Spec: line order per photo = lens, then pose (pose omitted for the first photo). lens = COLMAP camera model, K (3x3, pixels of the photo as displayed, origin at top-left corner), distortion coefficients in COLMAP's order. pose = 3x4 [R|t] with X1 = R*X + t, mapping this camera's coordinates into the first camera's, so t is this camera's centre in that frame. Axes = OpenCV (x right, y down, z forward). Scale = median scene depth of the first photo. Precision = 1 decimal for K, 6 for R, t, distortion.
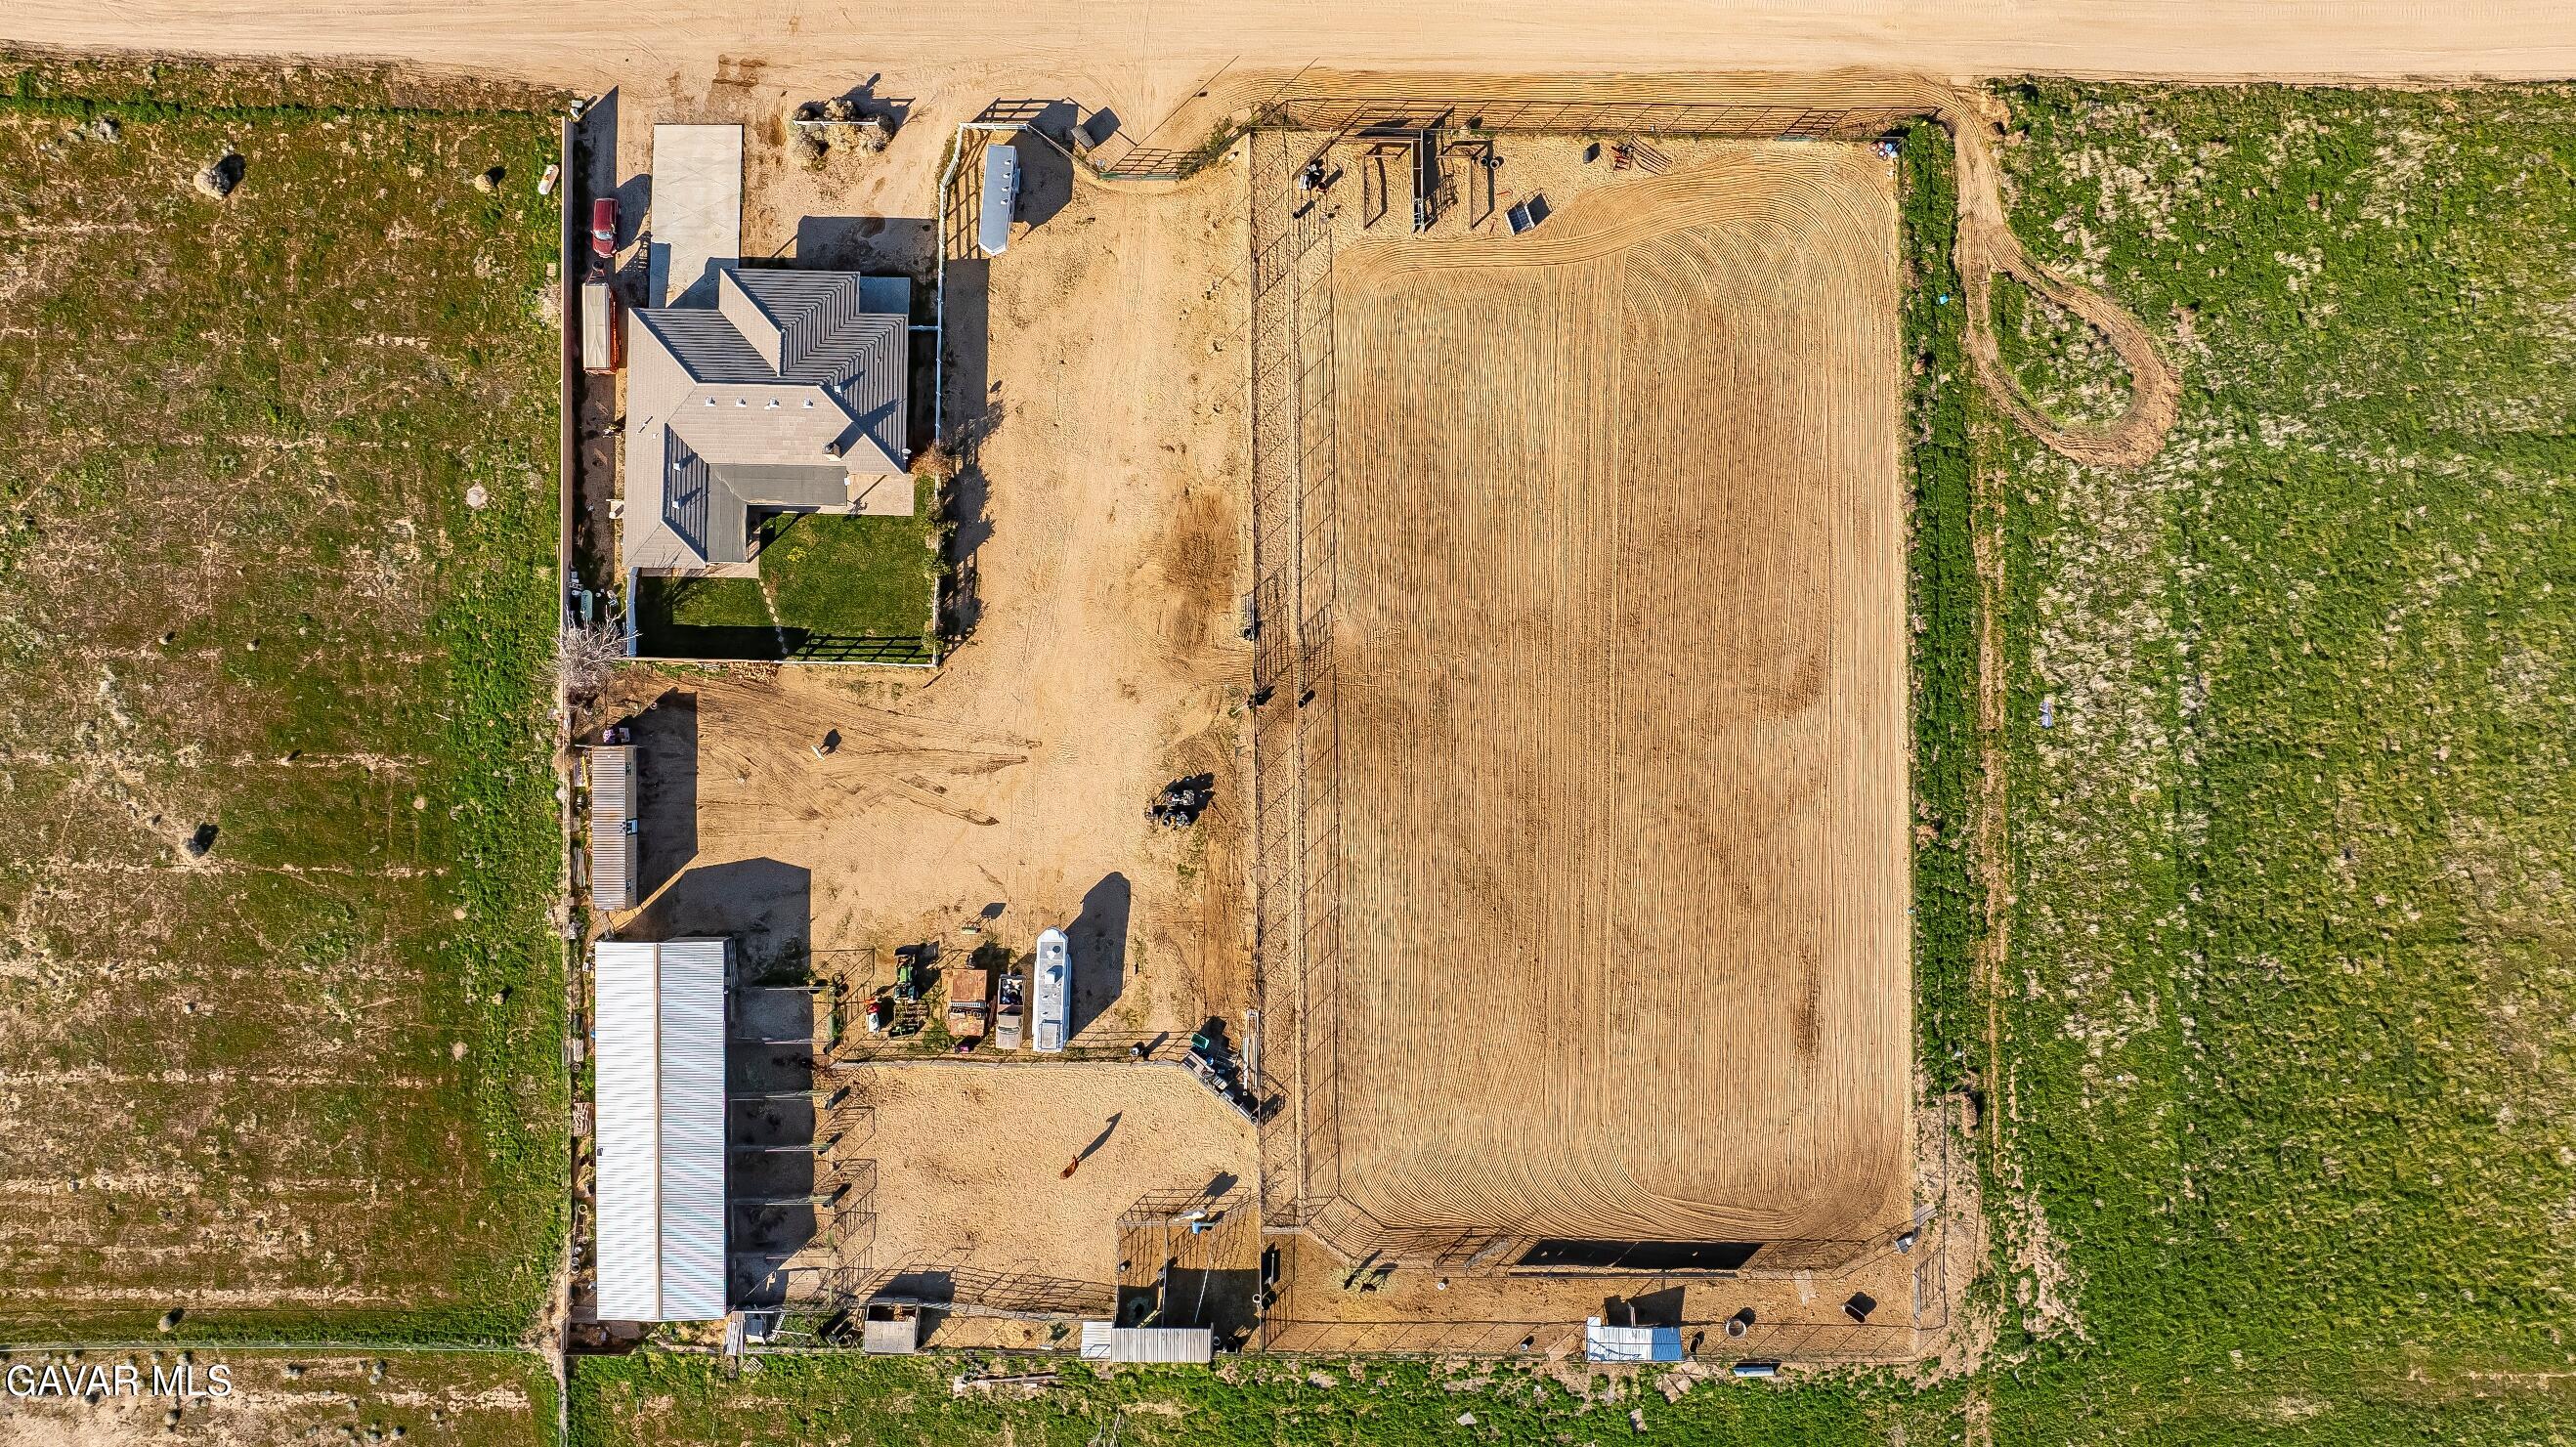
lens RADIAL K [[1858.8, 0, 1295.2], [0, 1858.8, 713.0], [0, 0, 1]] dist [-0.023620, 0.047714]
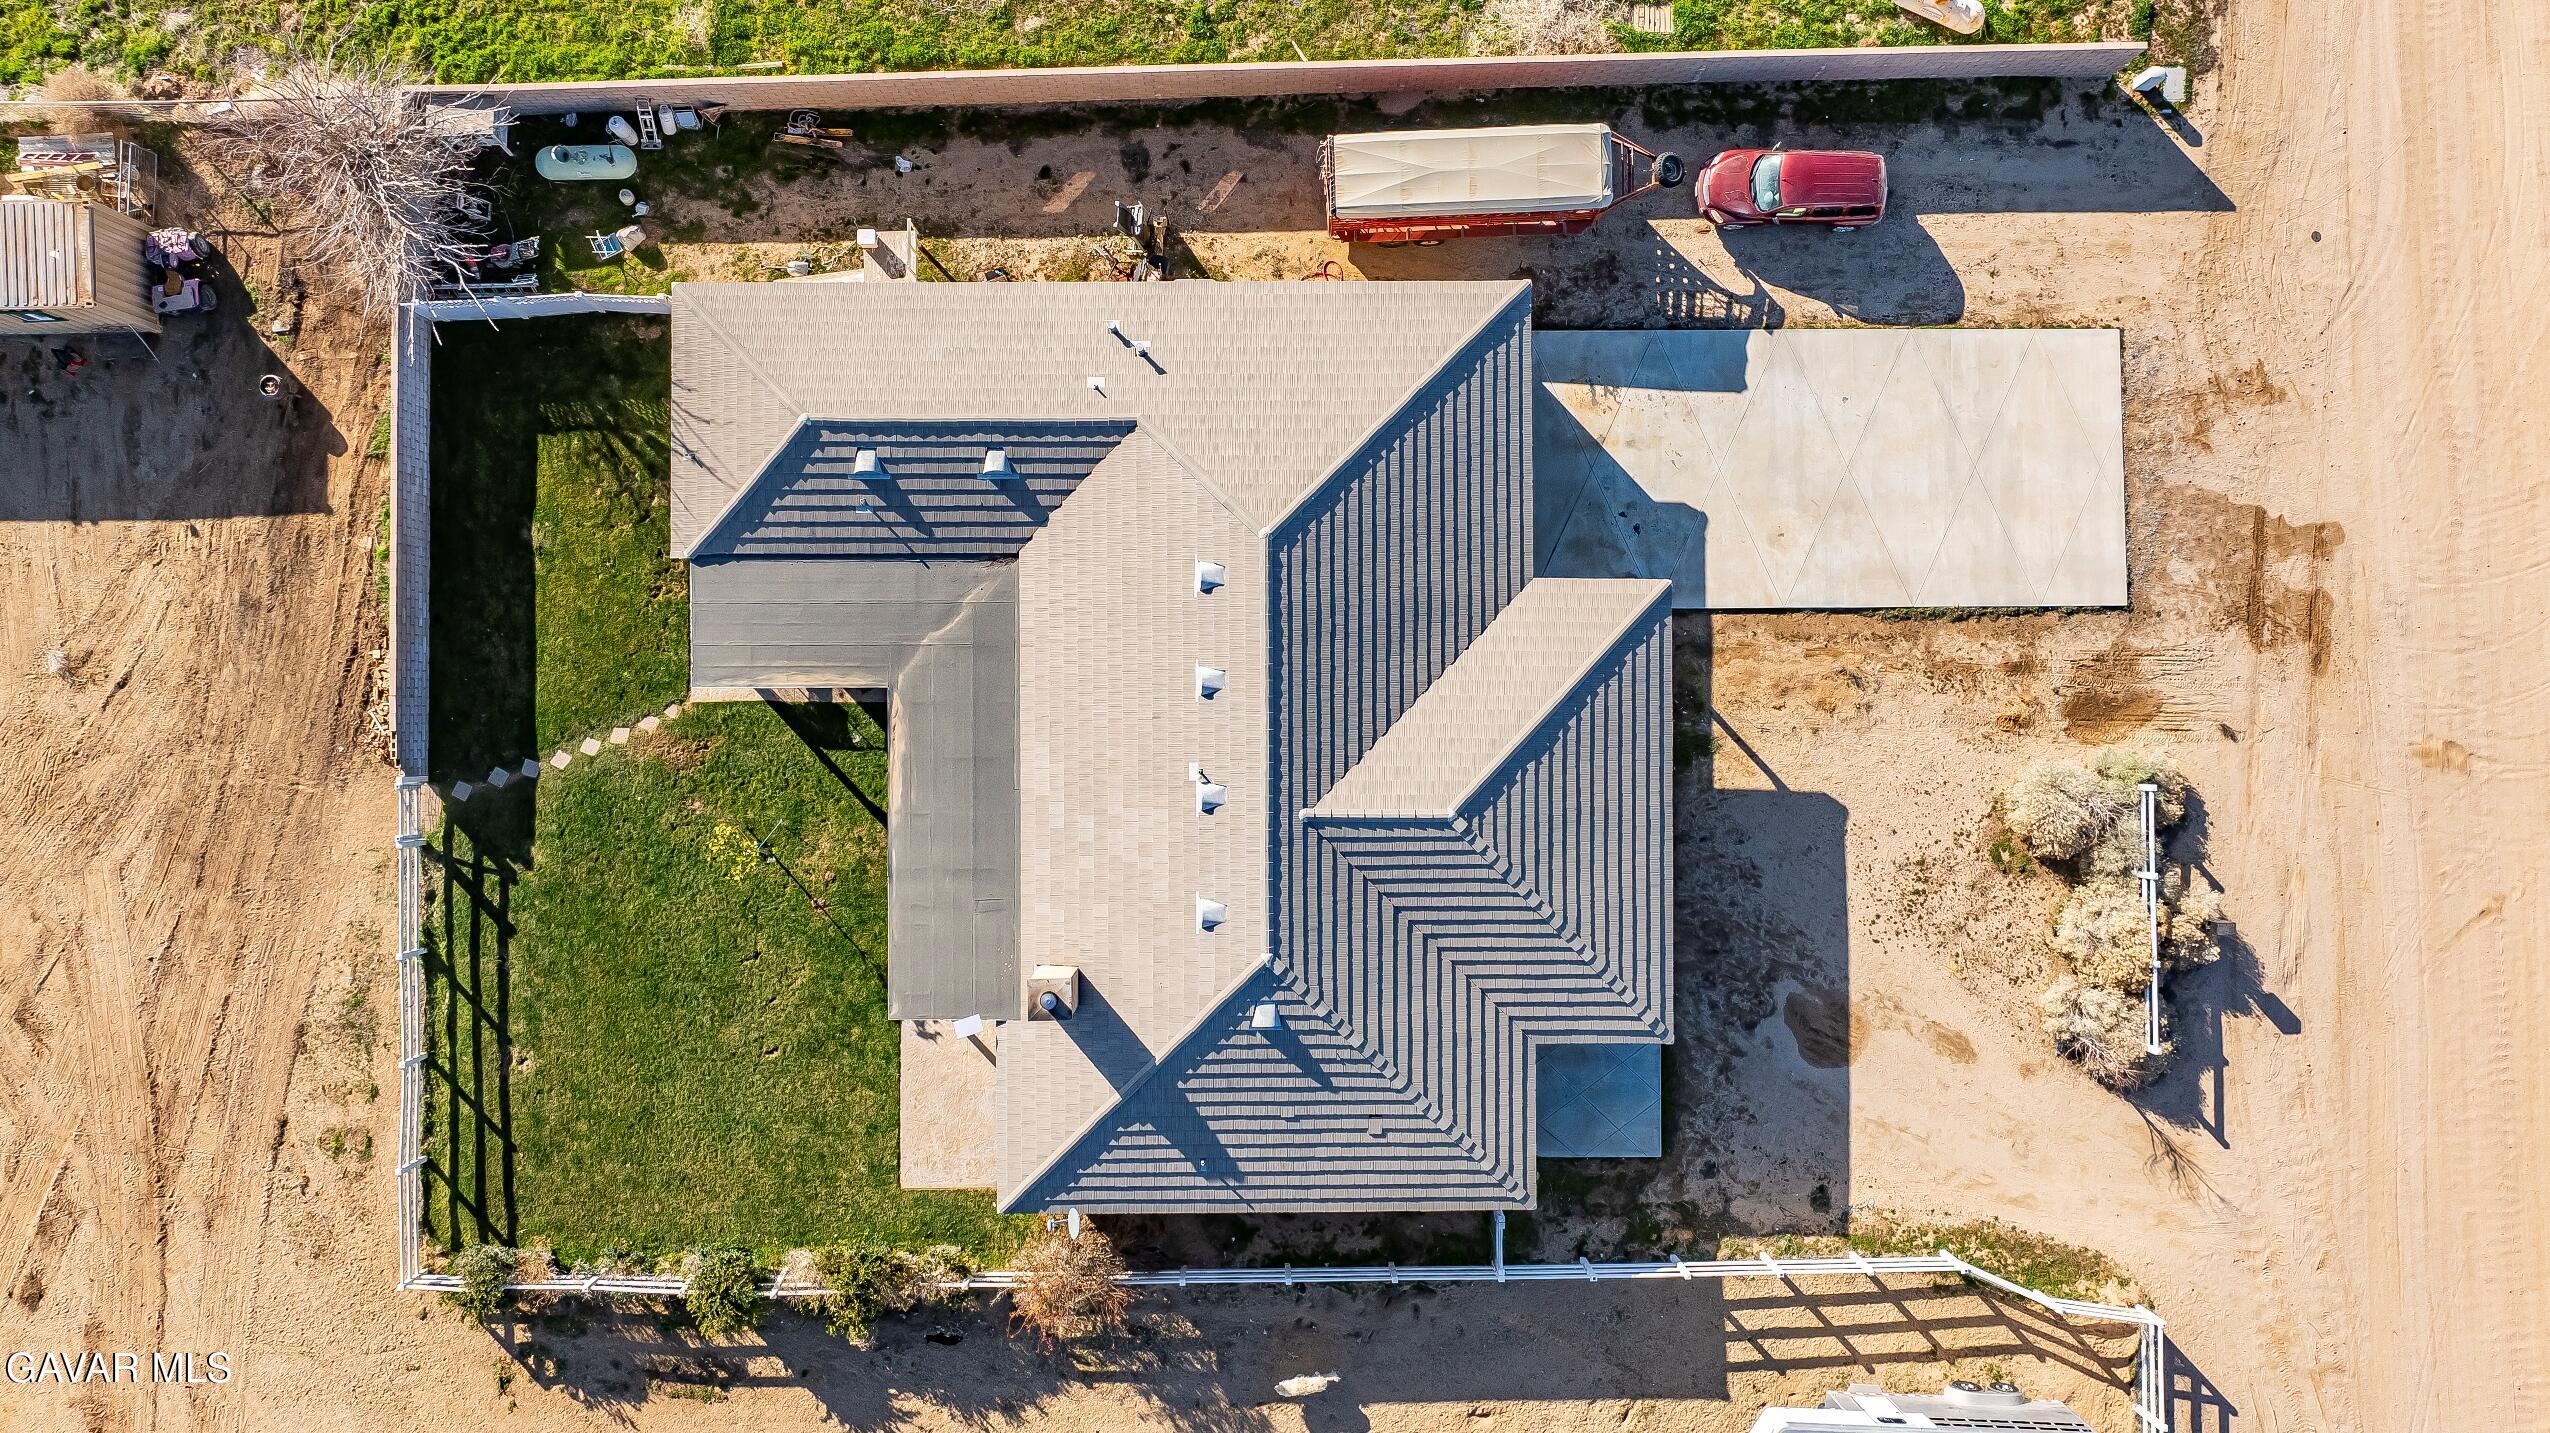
lens RADIAL K [[1840.2, 0, 1266.2], [0, 1840.2, 702.7], [0, 0, 1]] dist [-0.023620, 0.047714]
pose [[0.025289, 0.999450, -0.021453, -0.279672], [-0.999668, 0.025388, 0.004390, -0.171531], [0.004932, 0.021335, 0.999760, 0.688396]]
